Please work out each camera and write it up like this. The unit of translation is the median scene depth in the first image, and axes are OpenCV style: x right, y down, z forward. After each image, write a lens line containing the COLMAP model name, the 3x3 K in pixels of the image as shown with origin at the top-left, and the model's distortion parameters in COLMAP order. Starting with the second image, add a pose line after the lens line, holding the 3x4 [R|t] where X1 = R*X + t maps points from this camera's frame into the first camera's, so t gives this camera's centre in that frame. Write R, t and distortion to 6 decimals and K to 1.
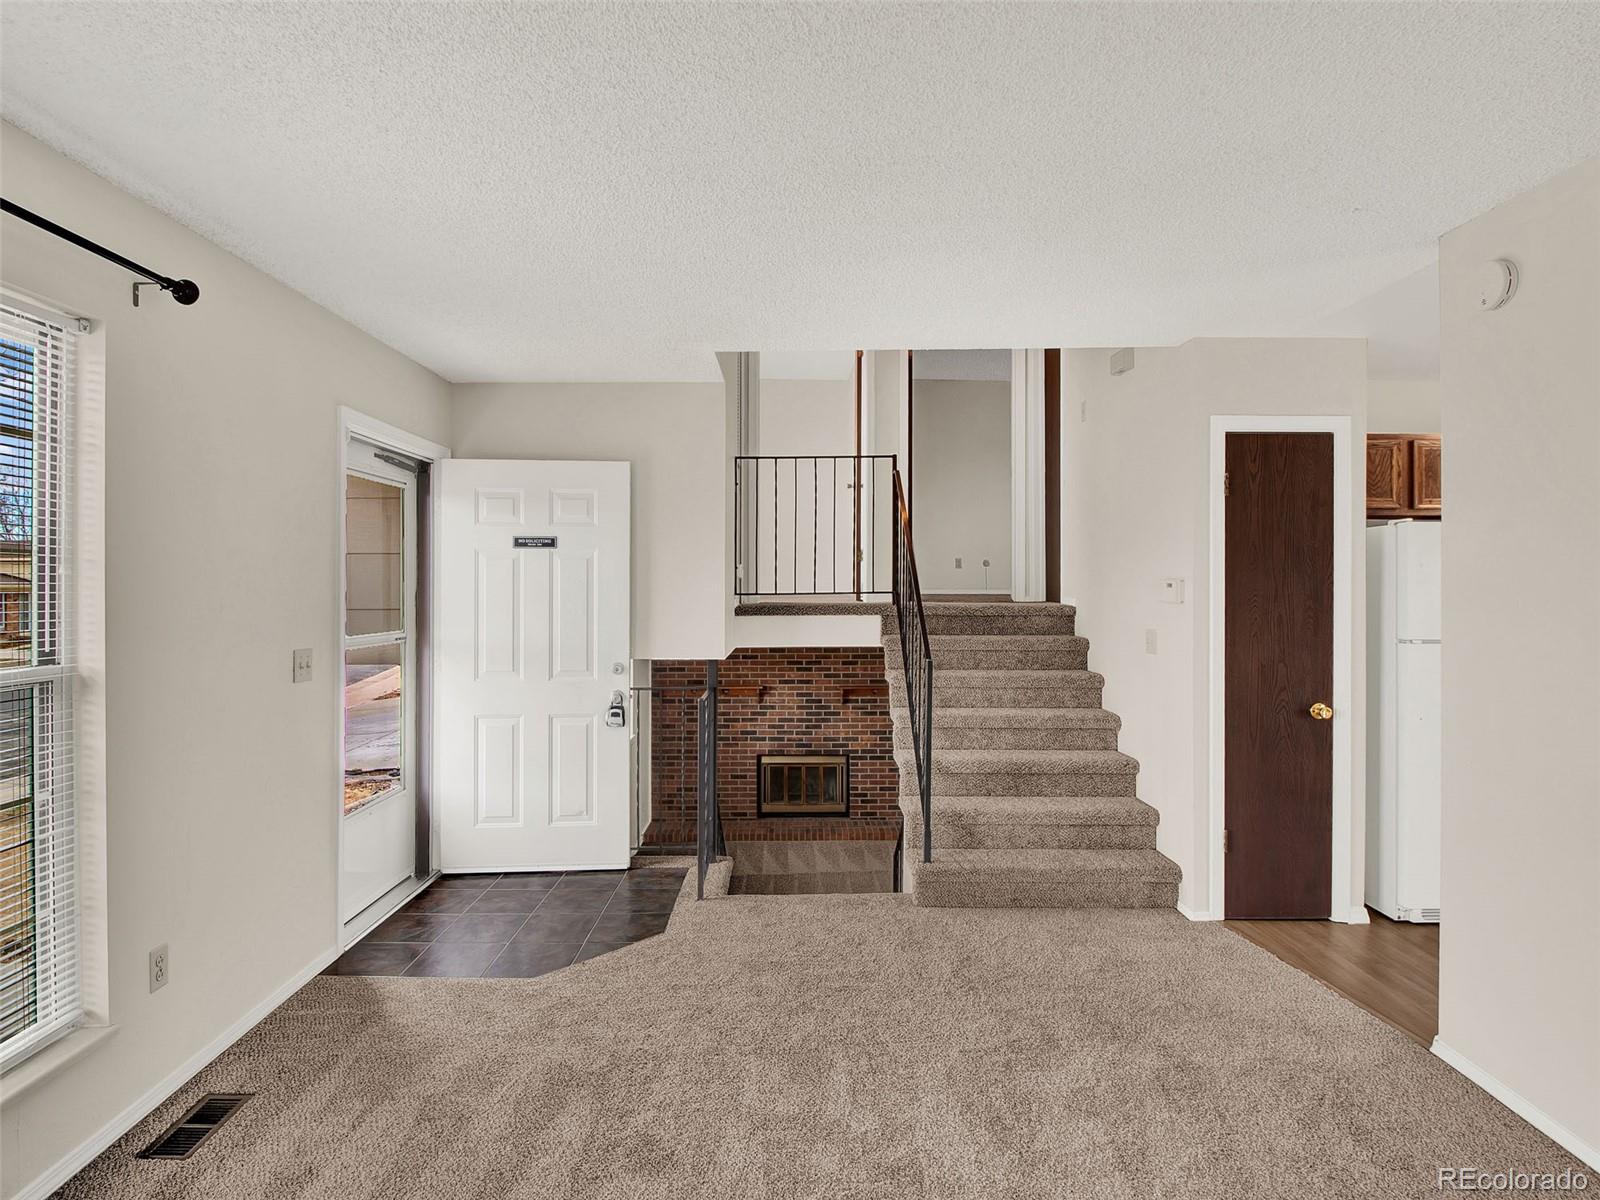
lens RADIAL K [[862.2, 0, 789.7], [0, 862.2, 582.7], [0, 0, 1]] dist [-0.004434, -0.012303]
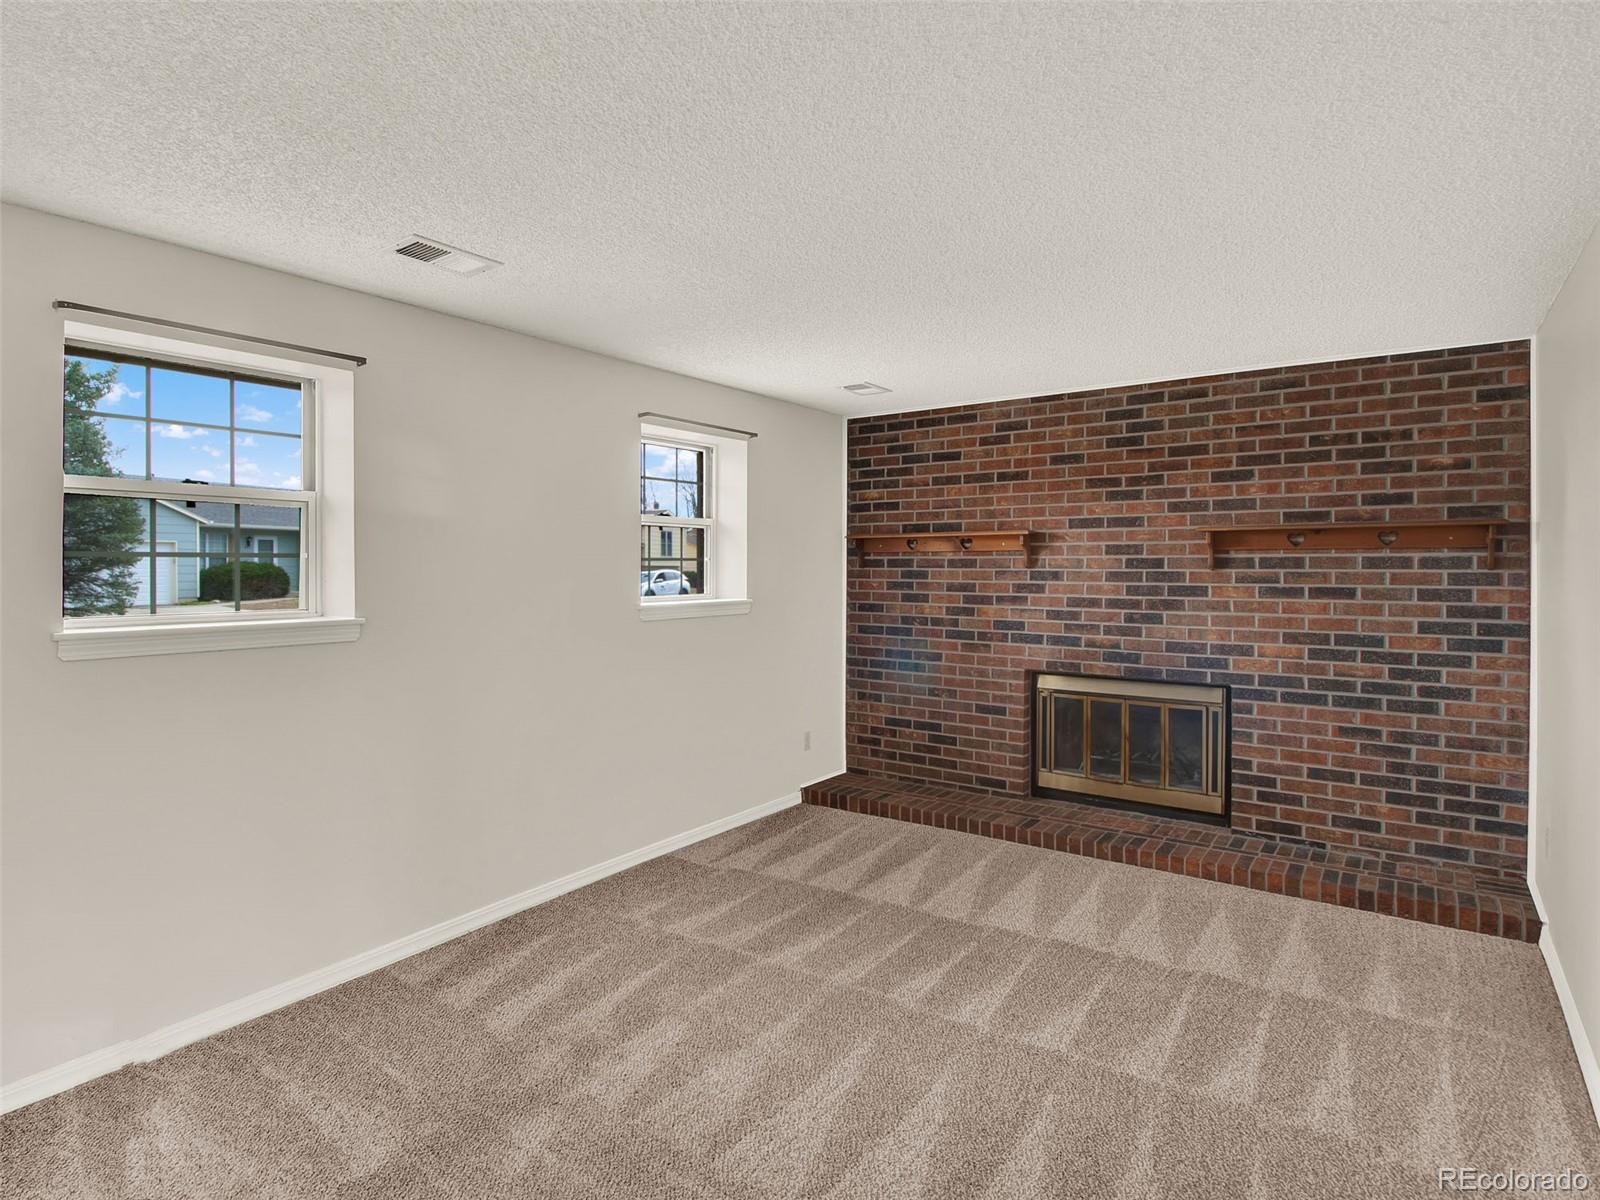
lens RADIAL K [[862.2, 0, 767.6], [0, 862.2, 565.5], [0, 0, 1]] dist [-0.004434, -0.012303]
pose [[0.807946, 0.006697, -0.589219, 0.253124], [0.000400, 0.999929, 0.011913, 0.246413], [0.589257, -0.009861, 0.807886, 0.940065]]
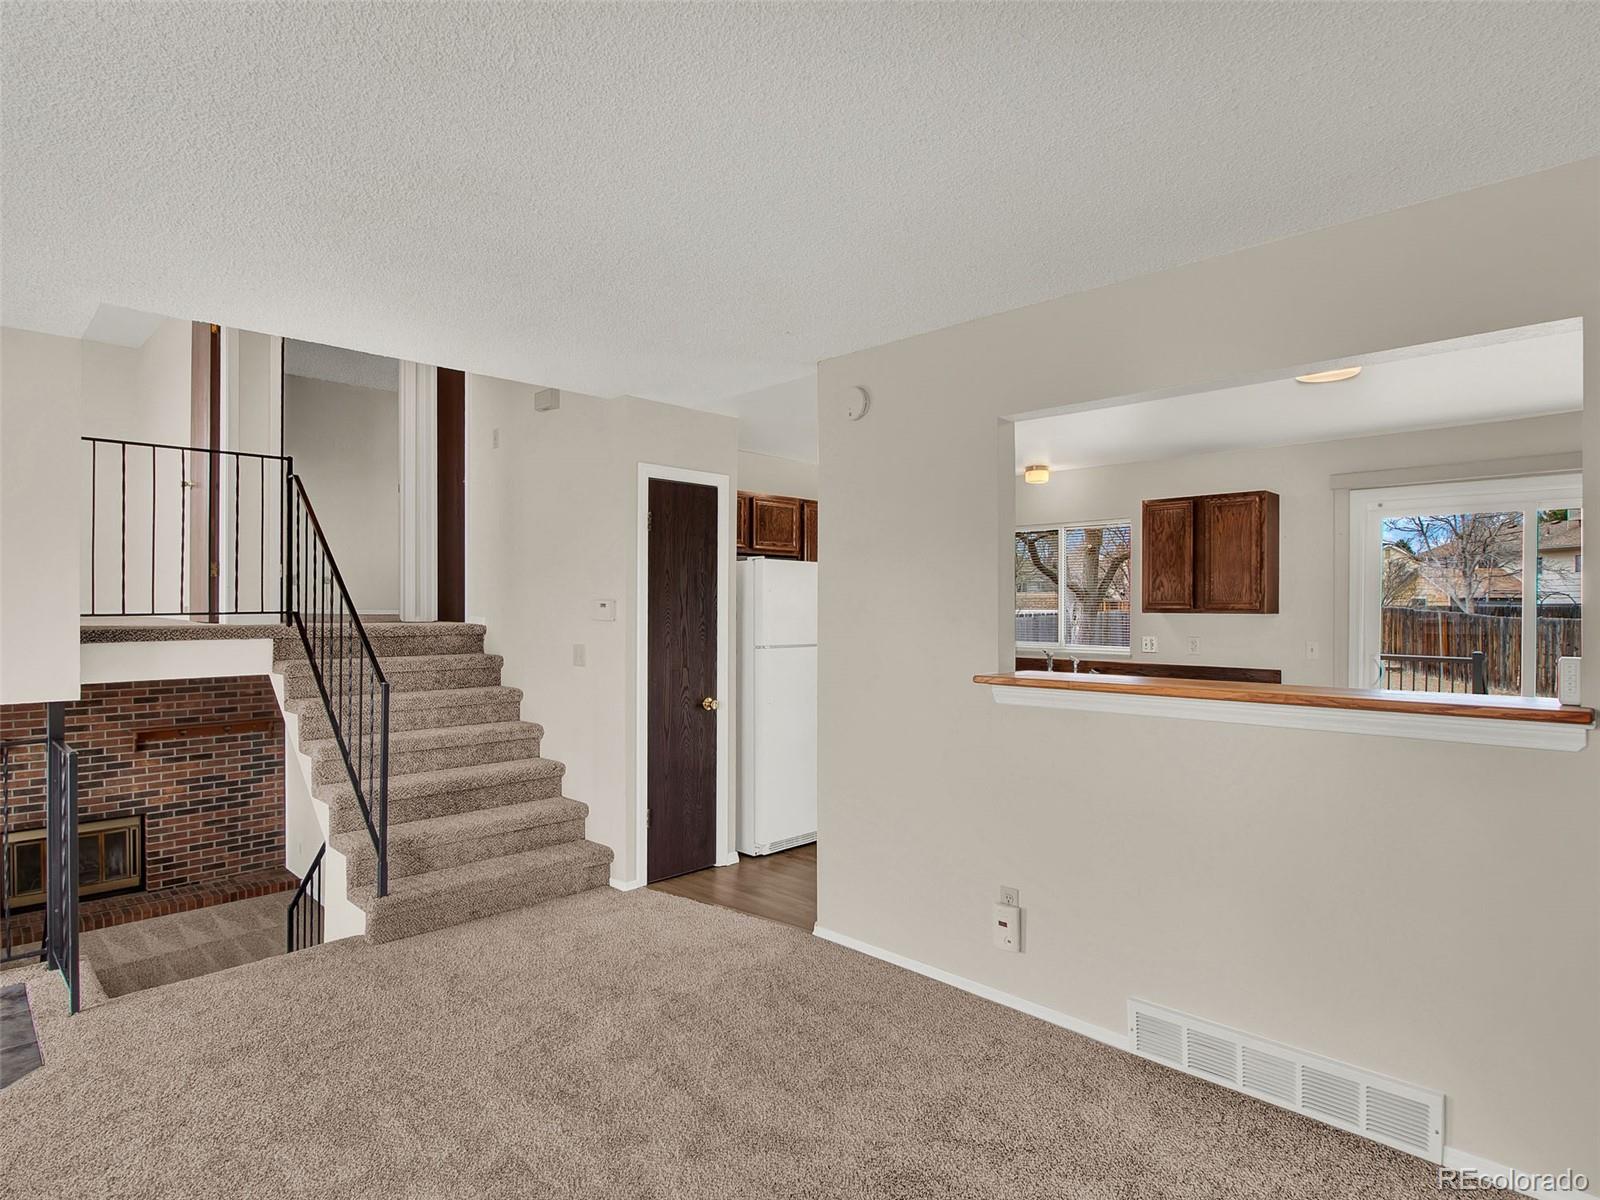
lens RADIAL K [[862.2, 0, 792.2], [0, 862.2, 607.2], [0, 0, 1]] dist [-0.004434, -0.012303]
pose [[0.698680, 0.001029, 0.715433, -0.150778], [-0.005066, 0.999981, 0.003509, 0.000278], [-0.715416, -0.006076, 0.698672, 0.012756]]
